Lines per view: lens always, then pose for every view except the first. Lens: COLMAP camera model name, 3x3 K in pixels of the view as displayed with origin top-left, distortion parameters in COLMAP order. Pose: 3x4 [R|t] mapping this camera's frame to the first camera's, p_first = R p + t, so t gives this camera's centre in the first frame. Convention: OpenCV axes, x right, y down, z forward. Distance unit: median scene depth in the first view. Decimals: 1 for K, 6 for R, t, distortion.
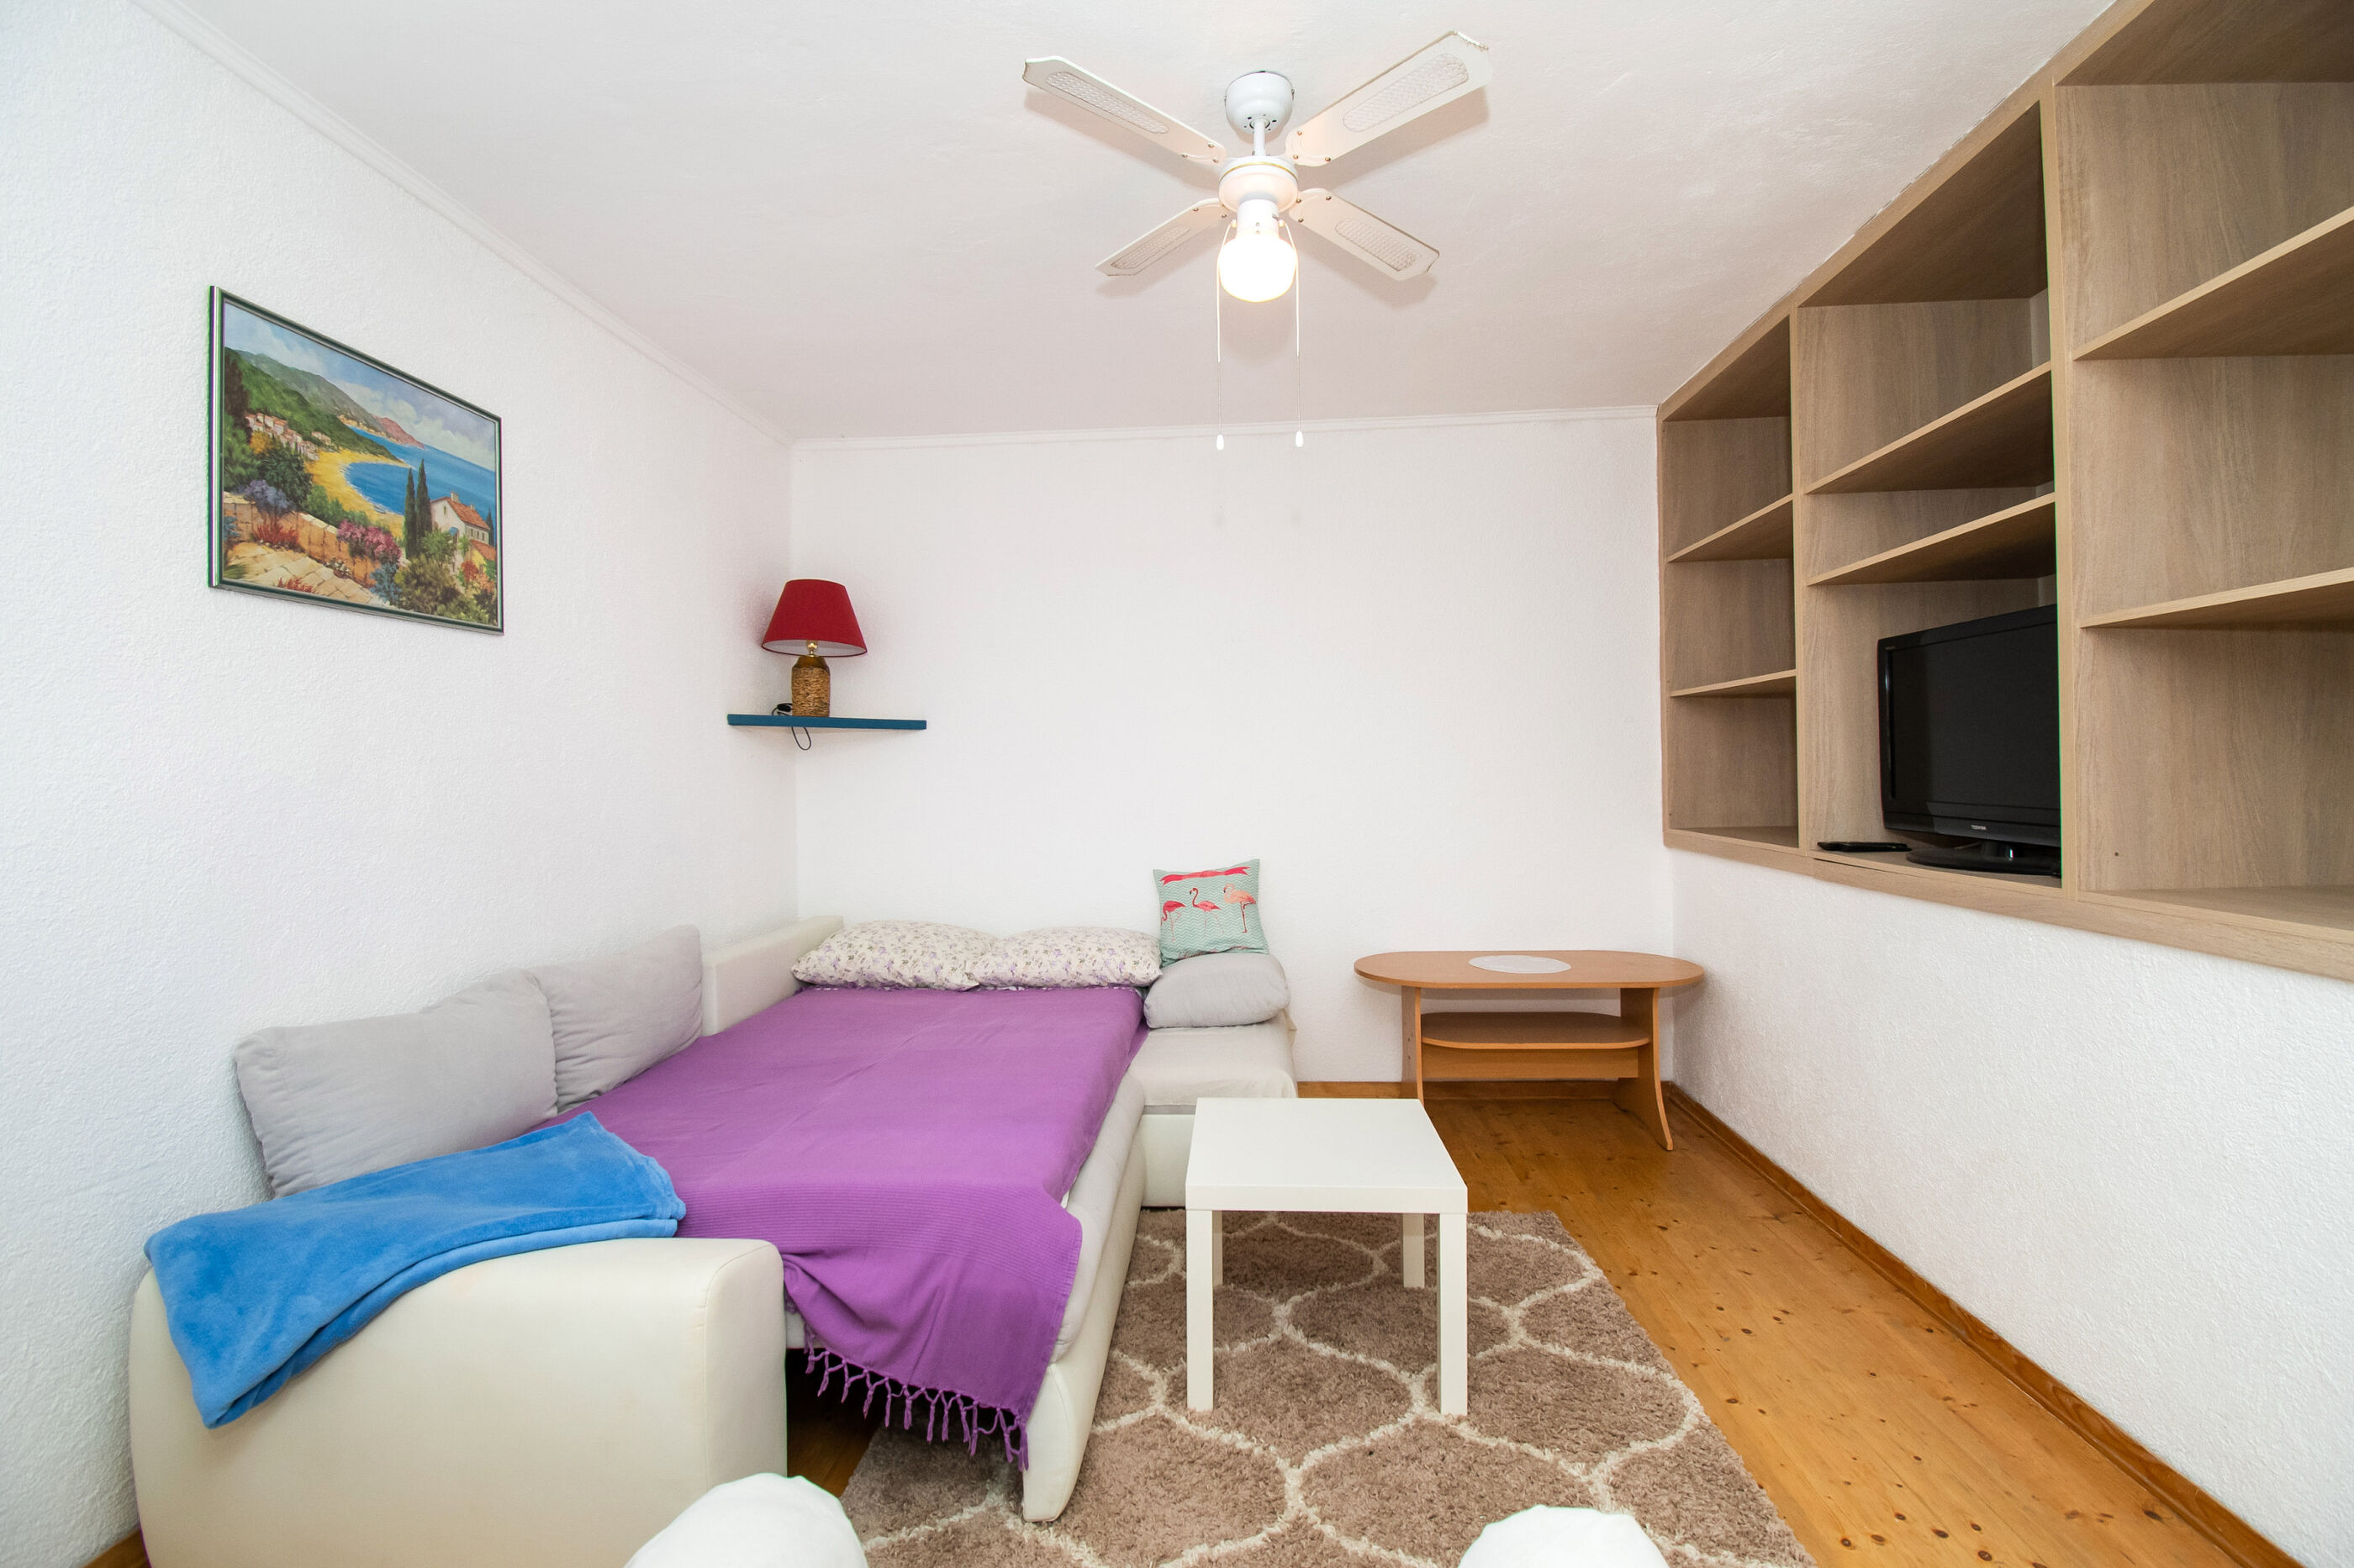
lens RADIAL K [[1038.8, 0, 1184.5], [0, 1038.8, 767.8], [0, 0, 1]] dist [0.023070, -0.029796]
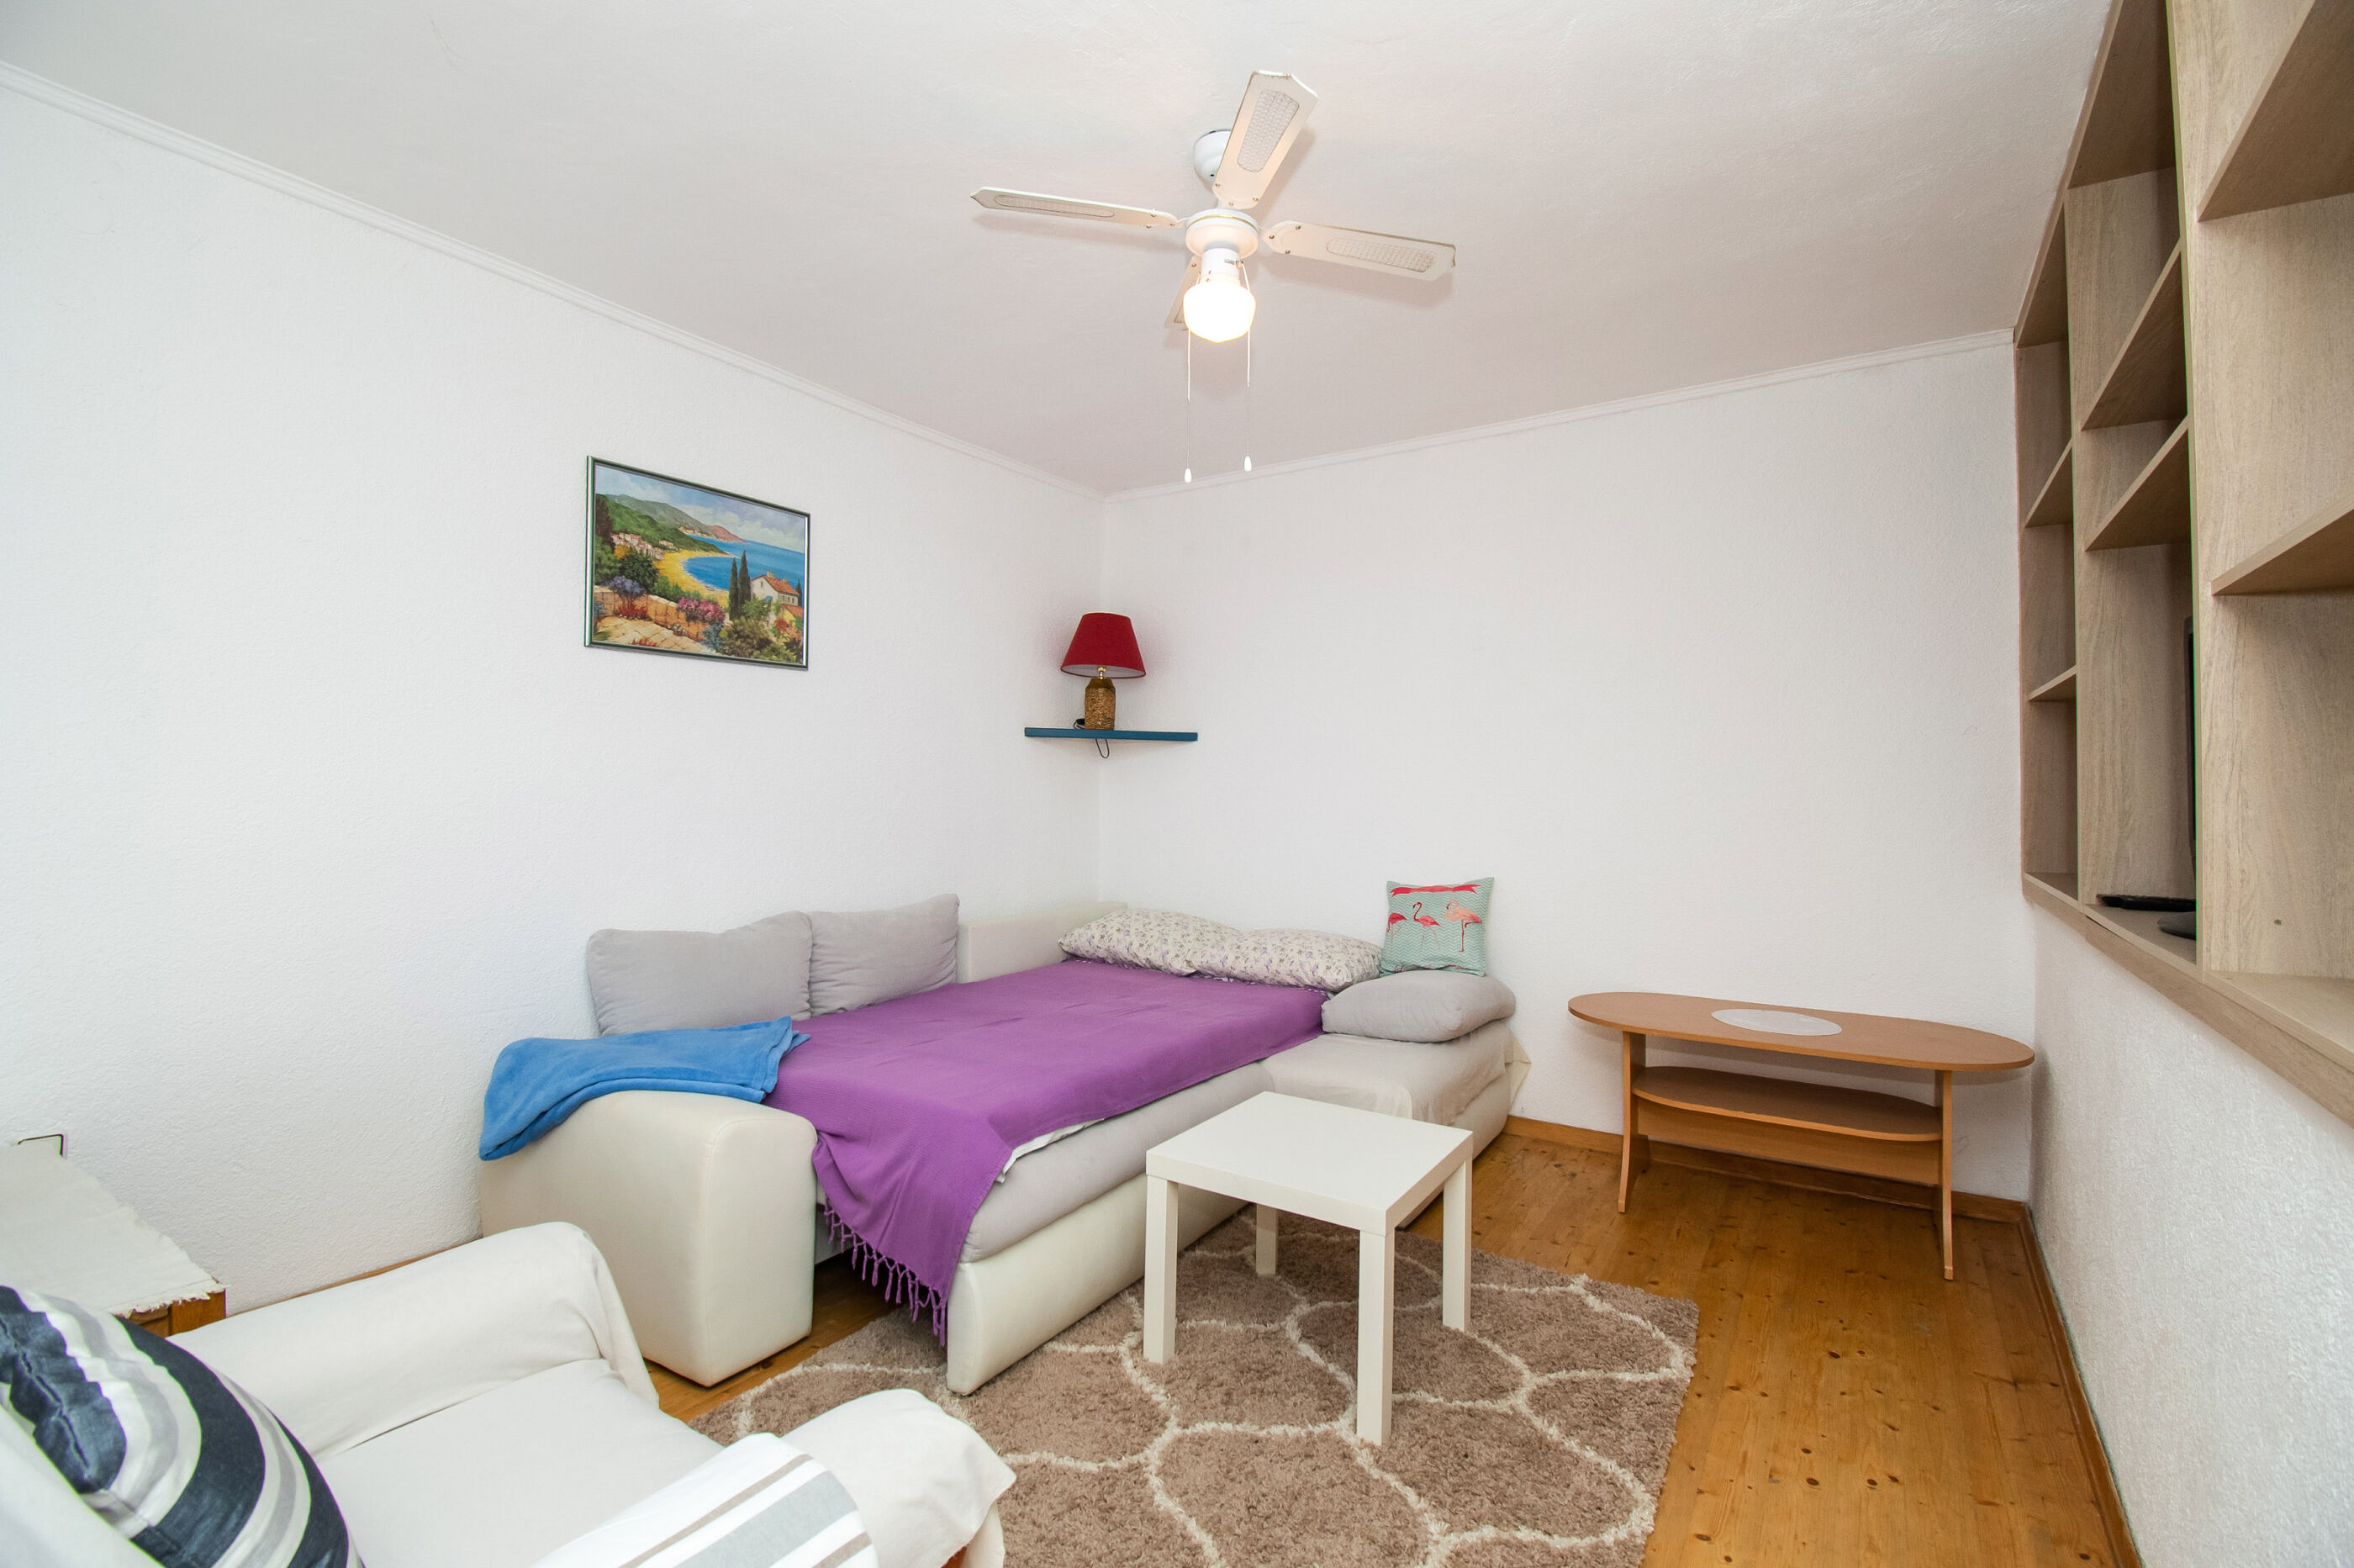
lens RADIAL K [[1038.8, 0, 1184.5], [0, 1038.8, 767.8], [0, 0, 1]] dist [0.023070, -0.029796]
pose [[0.871242, 0.015276, -0.490615, 0.498894], [-0.022592, 0.999704, -0.008991, 0.003497], [0.490333, 0.018917, 0.871330, 0.046979]]
